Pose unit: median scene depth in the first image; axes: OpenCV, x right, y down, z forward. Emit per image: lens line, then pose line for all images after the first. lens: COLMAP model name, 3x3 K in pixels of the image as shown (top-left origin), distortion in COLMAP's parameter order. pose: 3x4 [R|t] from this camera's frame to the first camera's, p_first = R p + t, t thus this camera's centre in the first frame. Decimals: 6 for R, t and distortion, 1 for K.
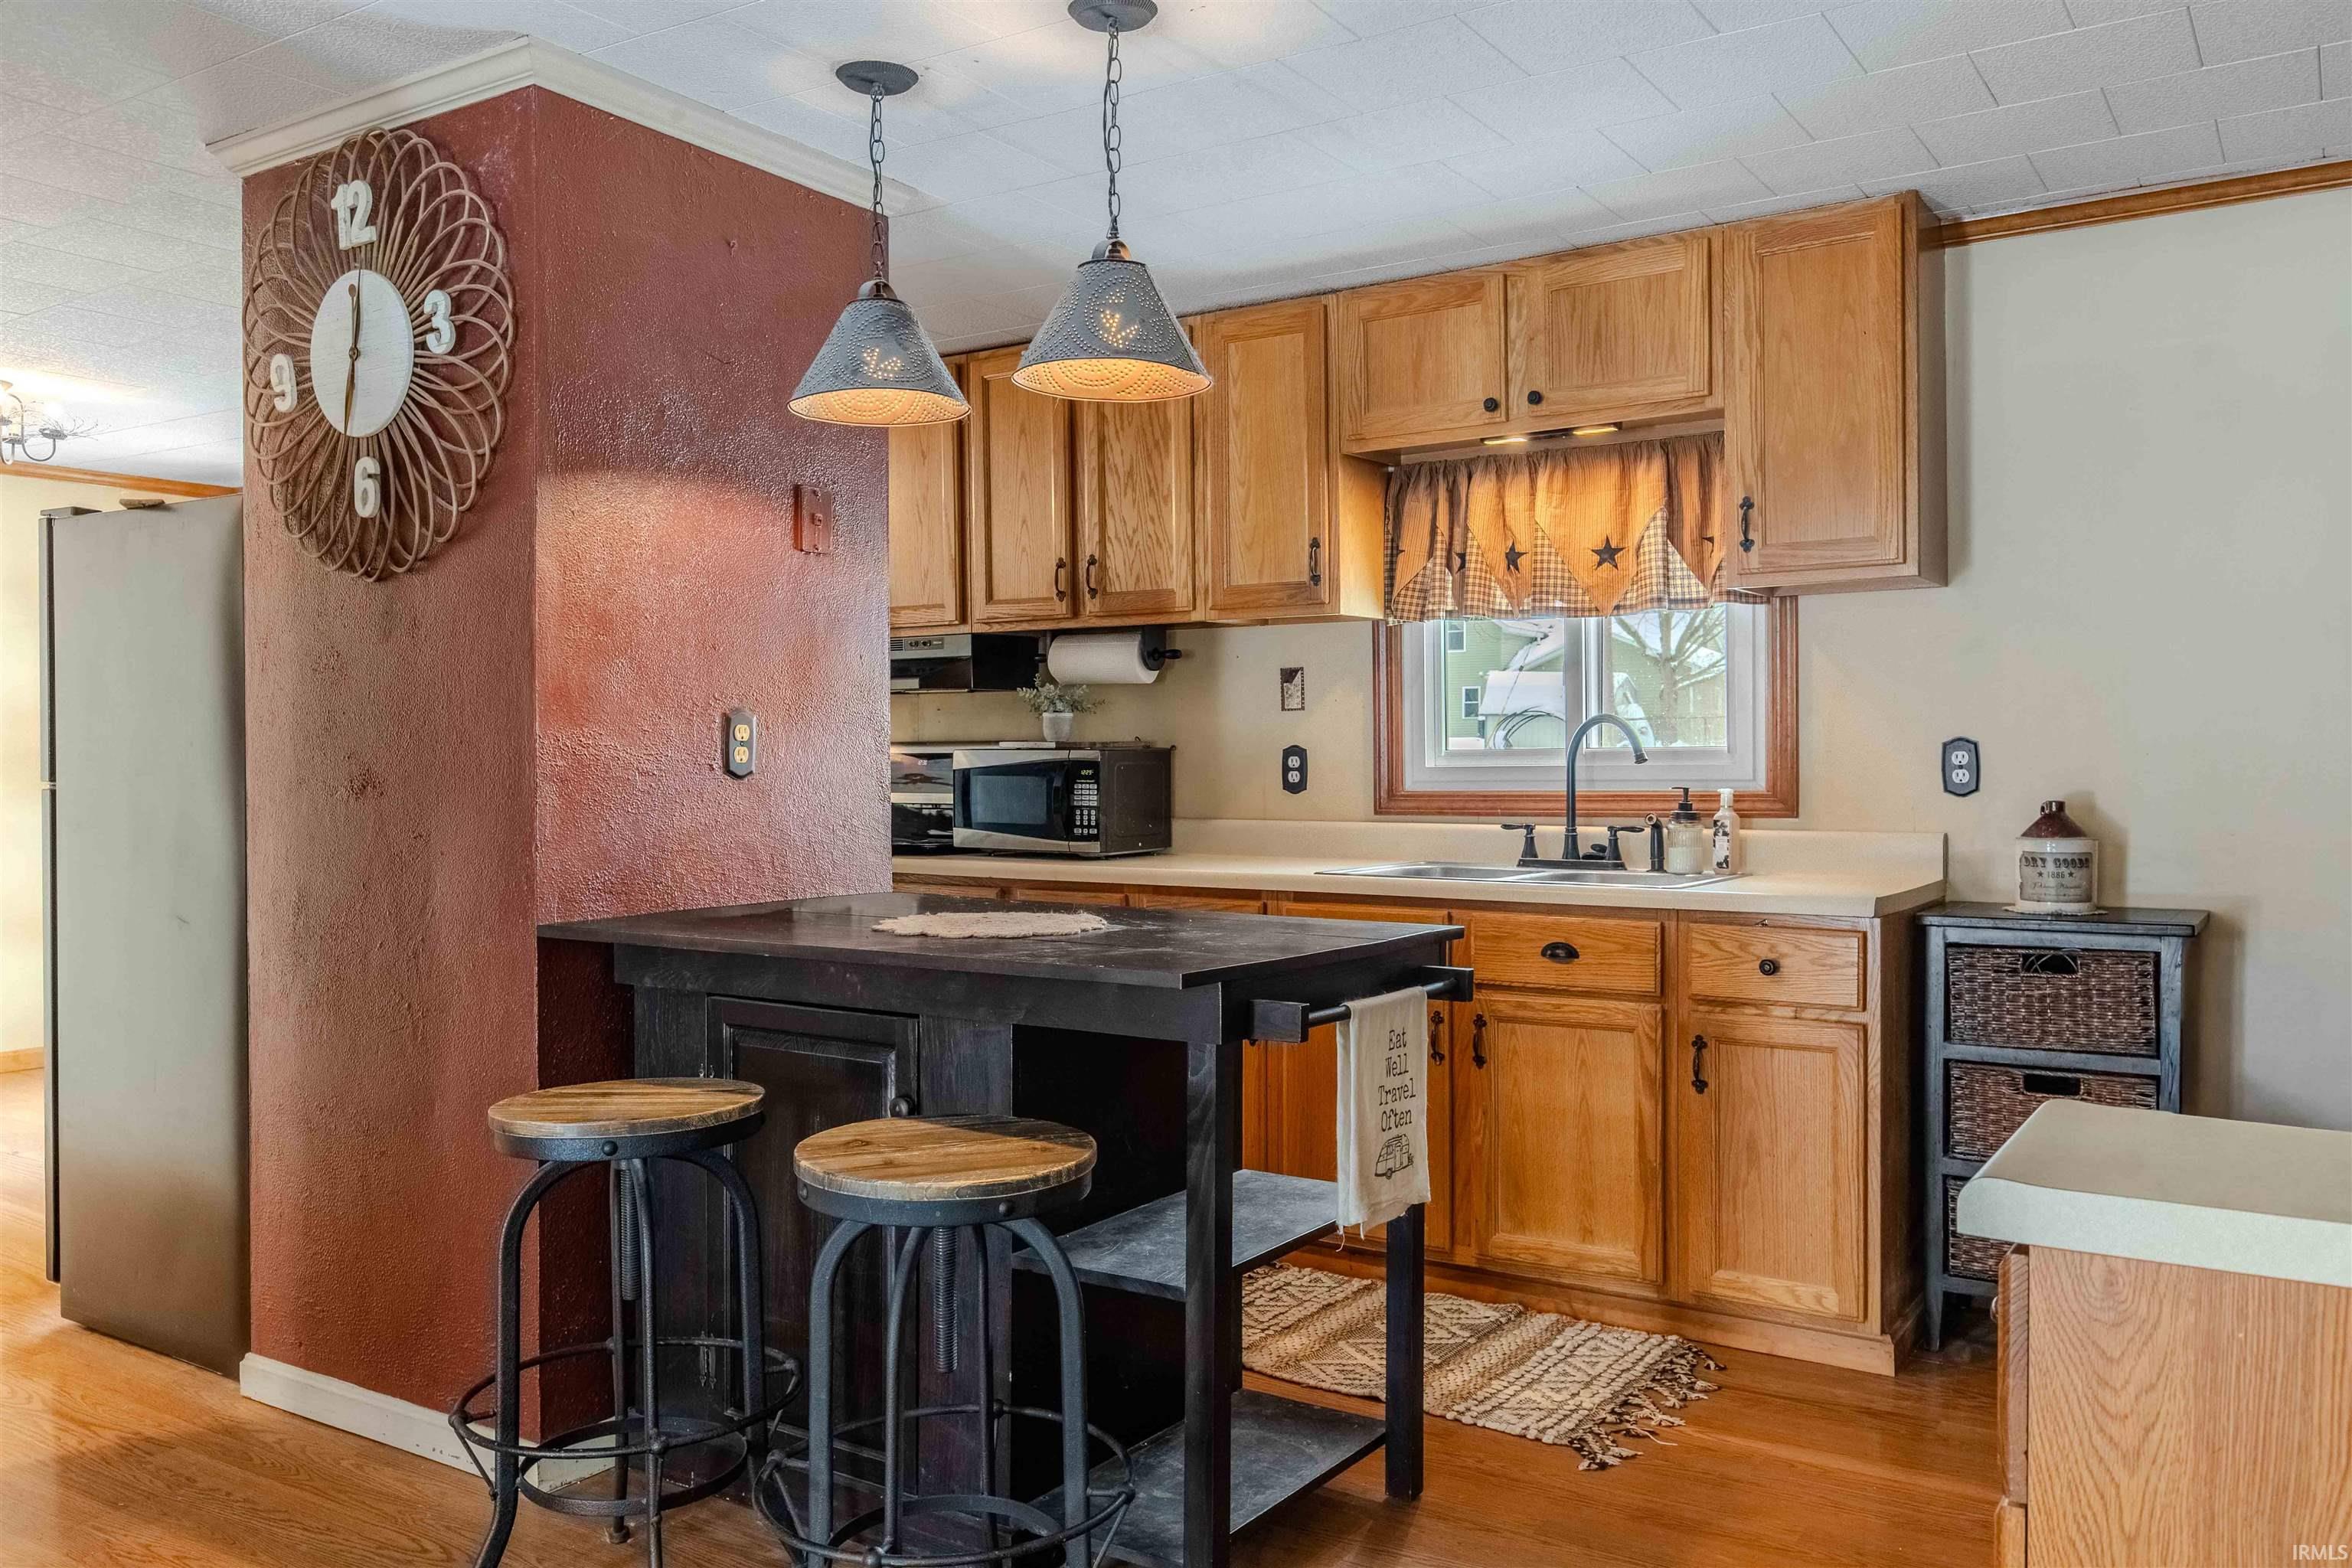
lens RADIAL K [[1828.9, 0, 1176.0], [0, 1828.9, 784.0], [0, 0, 1]] dist [-0.000085, 0.000165]
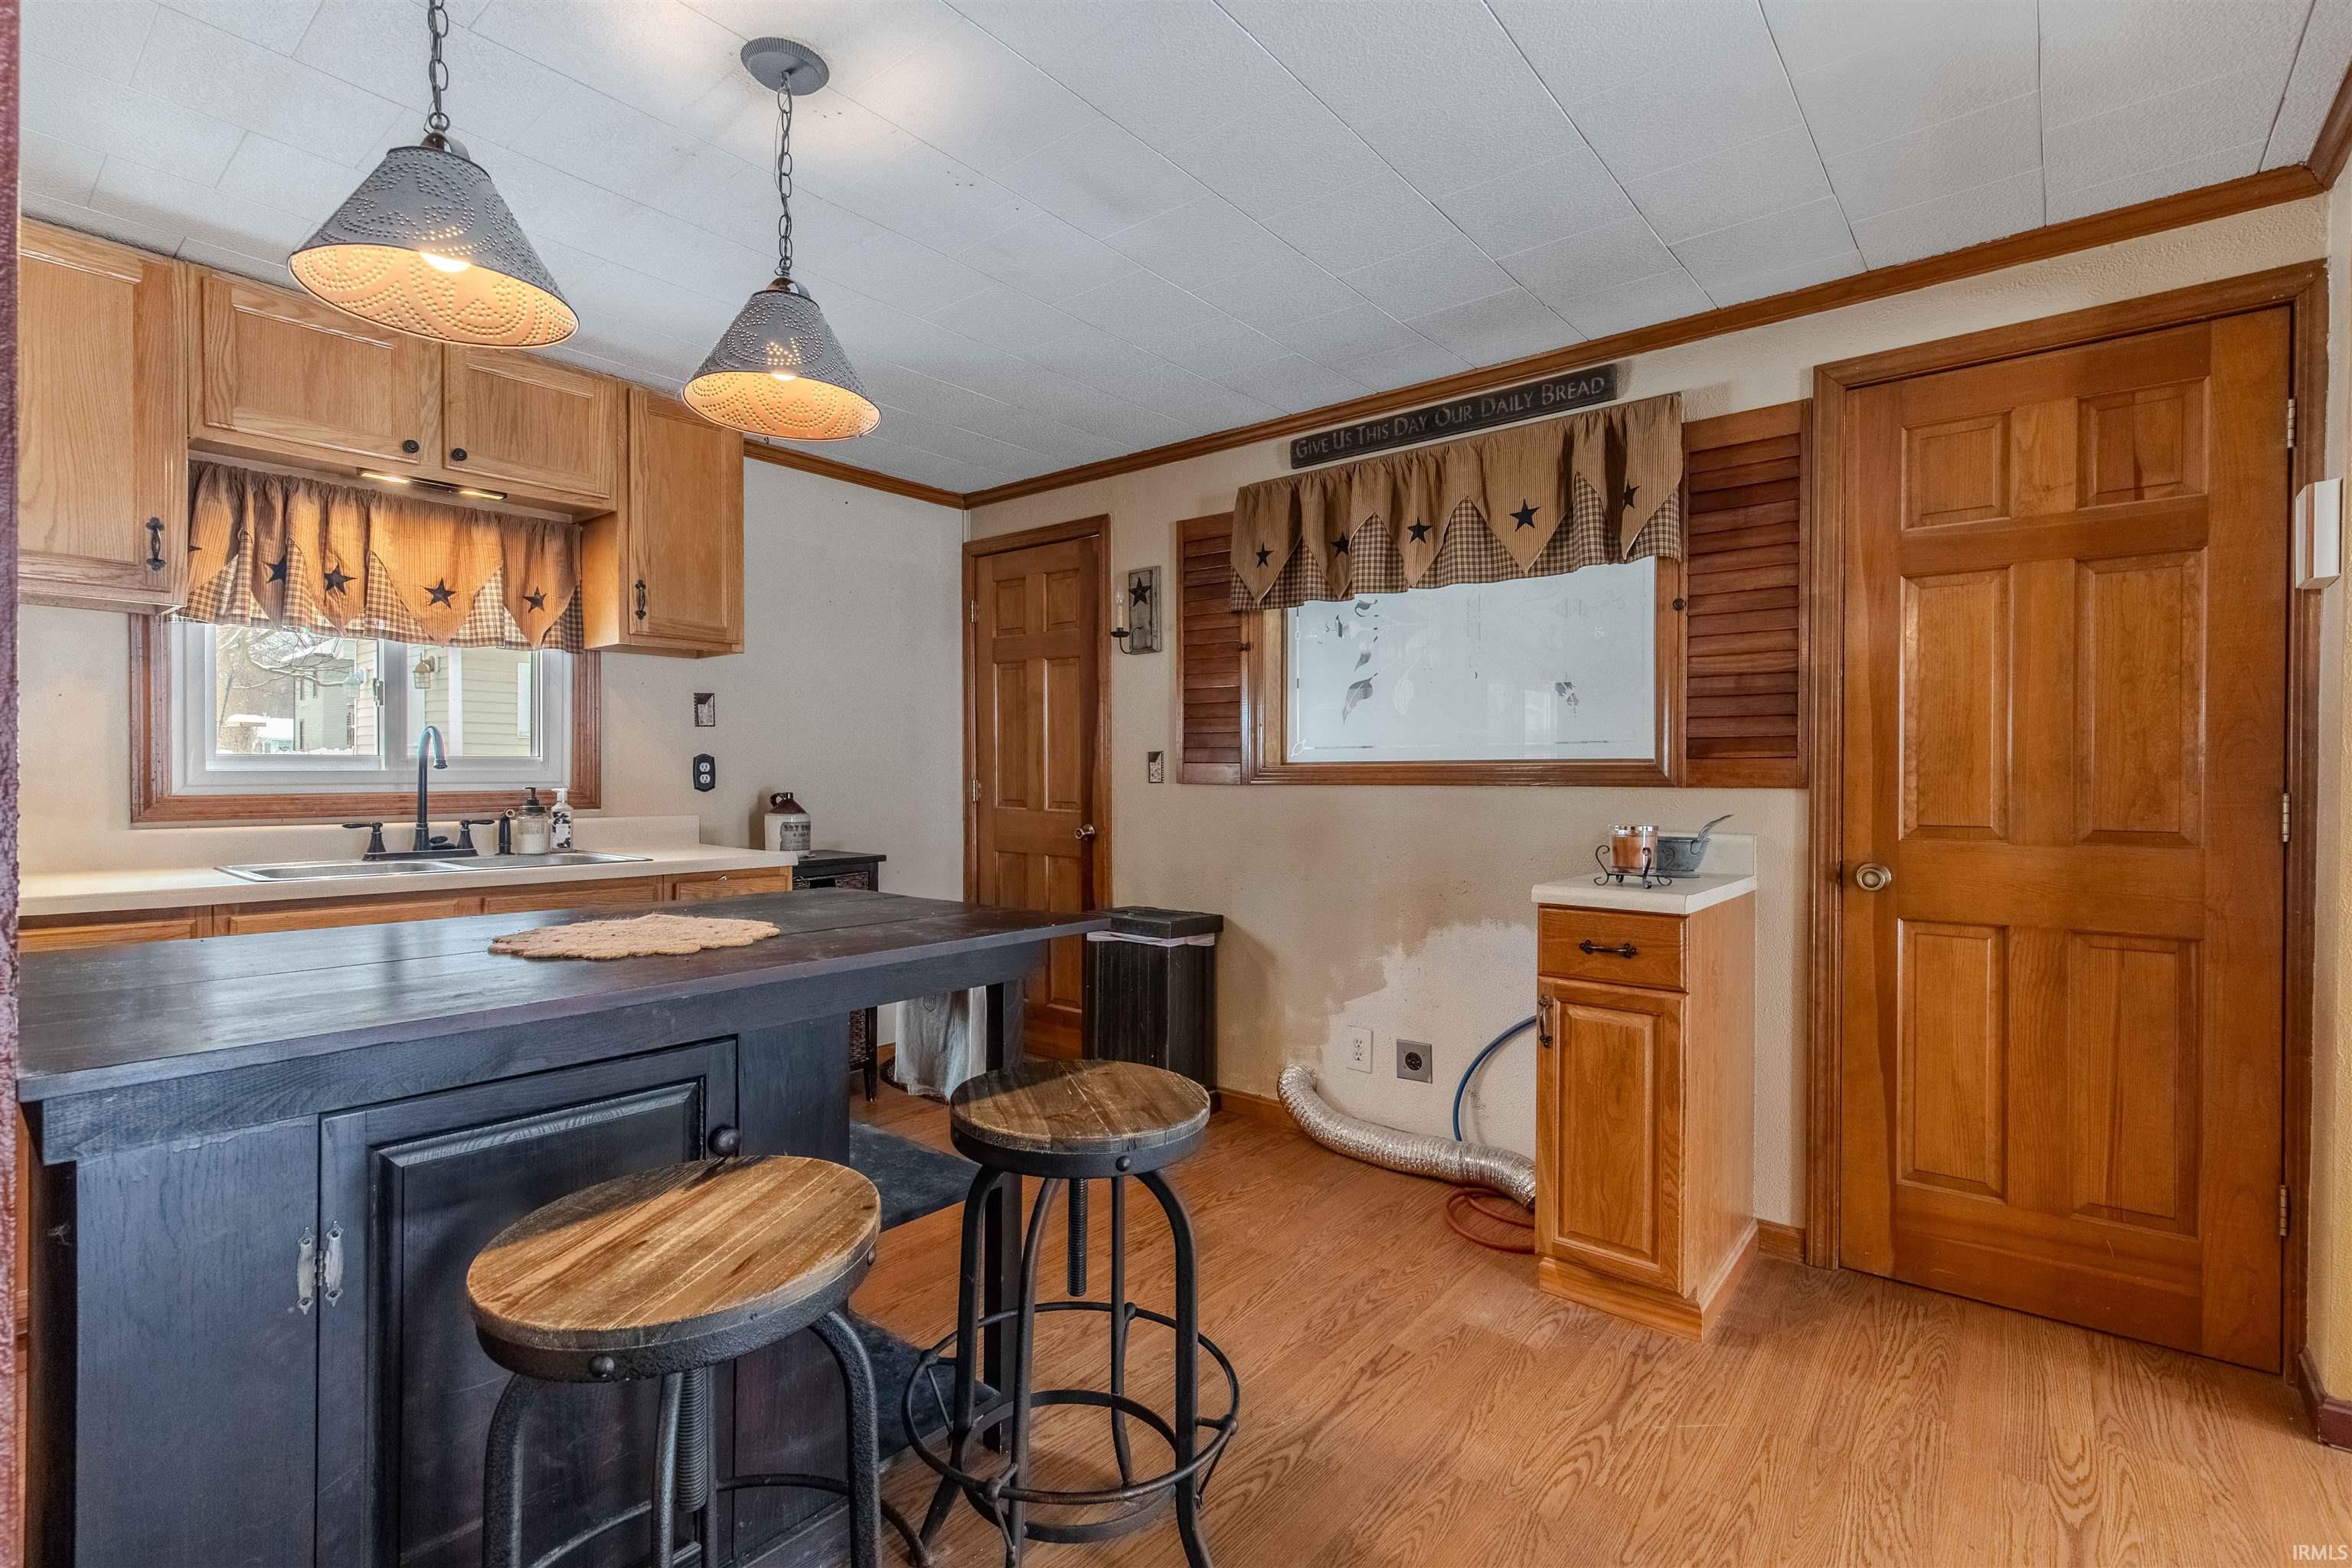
lens RADIAL K [[1065.9, 0, 1156.9], [0, 1065.9, 782.9], [0, 0, 1]] dist [0.006580, -0.000045]
pose [[0.118574, -0.004890, 0.992933, -0.412449], [0.006033, 0.999973, 0.004204, -0.002122], [-0.992927, 0.005491, 0.118600, 0.459333]]
